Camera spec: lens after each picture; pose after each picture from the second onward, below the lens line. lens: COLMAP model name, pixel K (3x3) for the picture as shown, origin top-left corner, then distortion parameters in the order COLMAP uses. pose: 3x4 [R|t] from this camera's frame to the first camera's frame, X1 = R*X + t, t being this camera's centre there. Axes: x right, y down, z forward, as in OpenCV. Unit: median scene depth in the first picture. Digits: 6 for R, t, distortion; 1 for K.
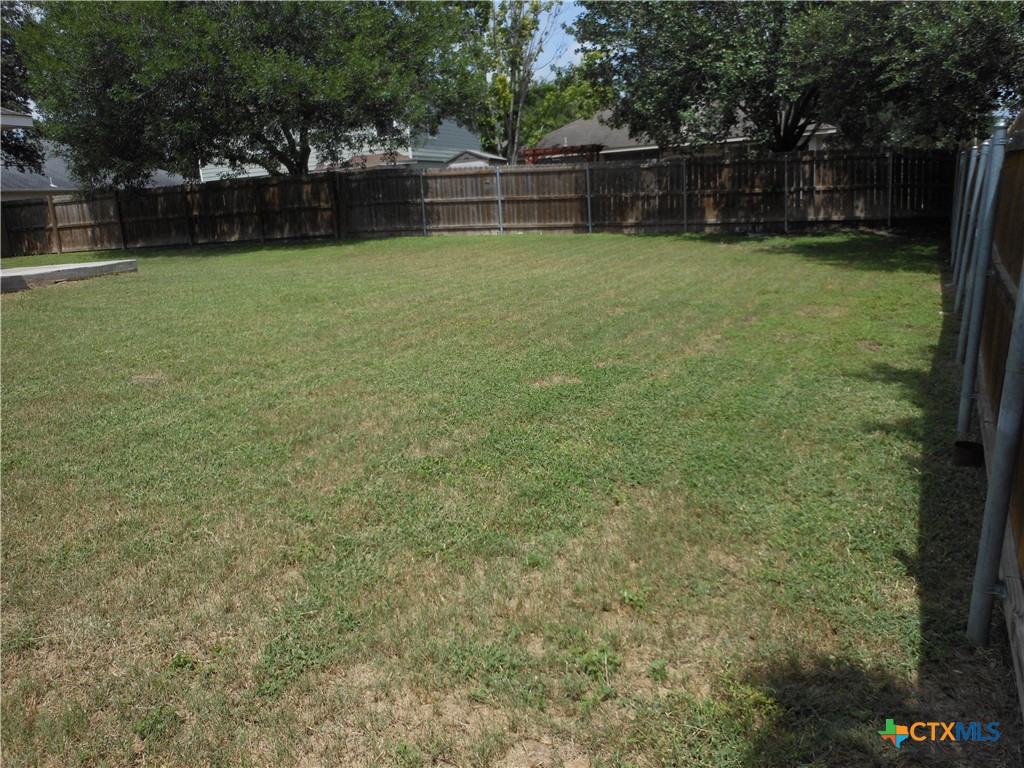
lens RADIAL K [[823.5, 0, 510.1], [0, 823.5, 393.2], [0, 0, 1]] dist [-0.006211, 0.003373]
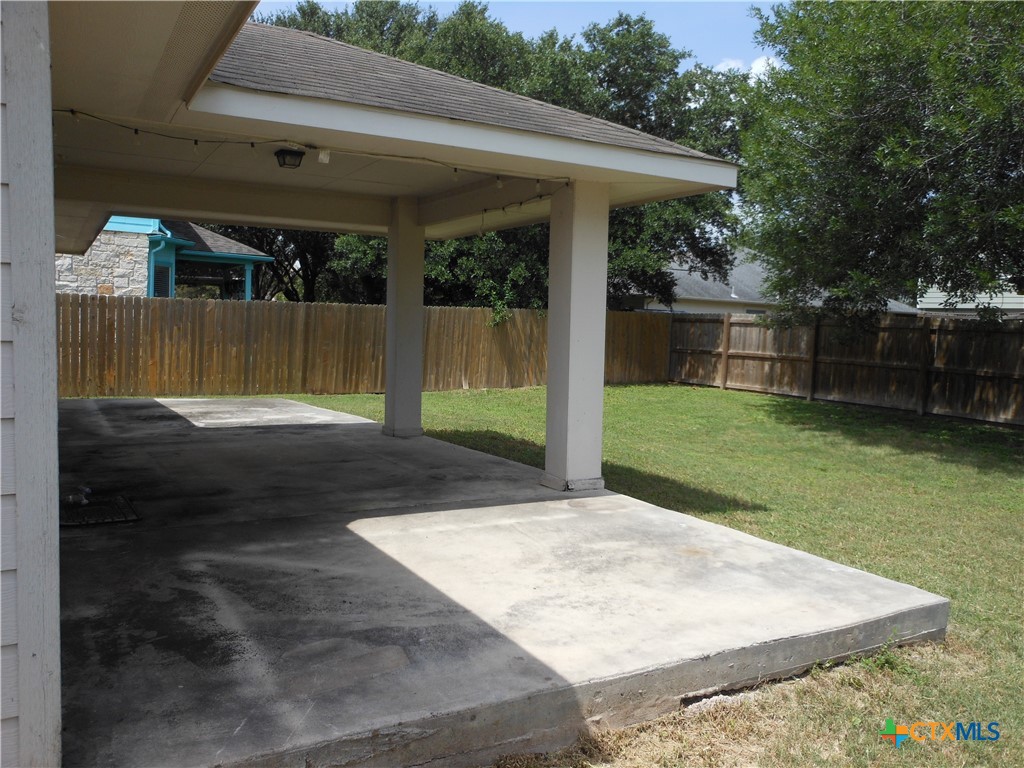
lens RADIAL K [[823.5, 0, 506.8], [0, 823.5, 383.3], [0, 0, 1]] dist [-0.006211, 0.003373]
pose [[0.721809, 0.150799, -0.675464, -0.188298], [-0.247993, 0.967521, -0.049006, -0.090377], [0.646136, 0.202884, 0.735762, 0.328378]]
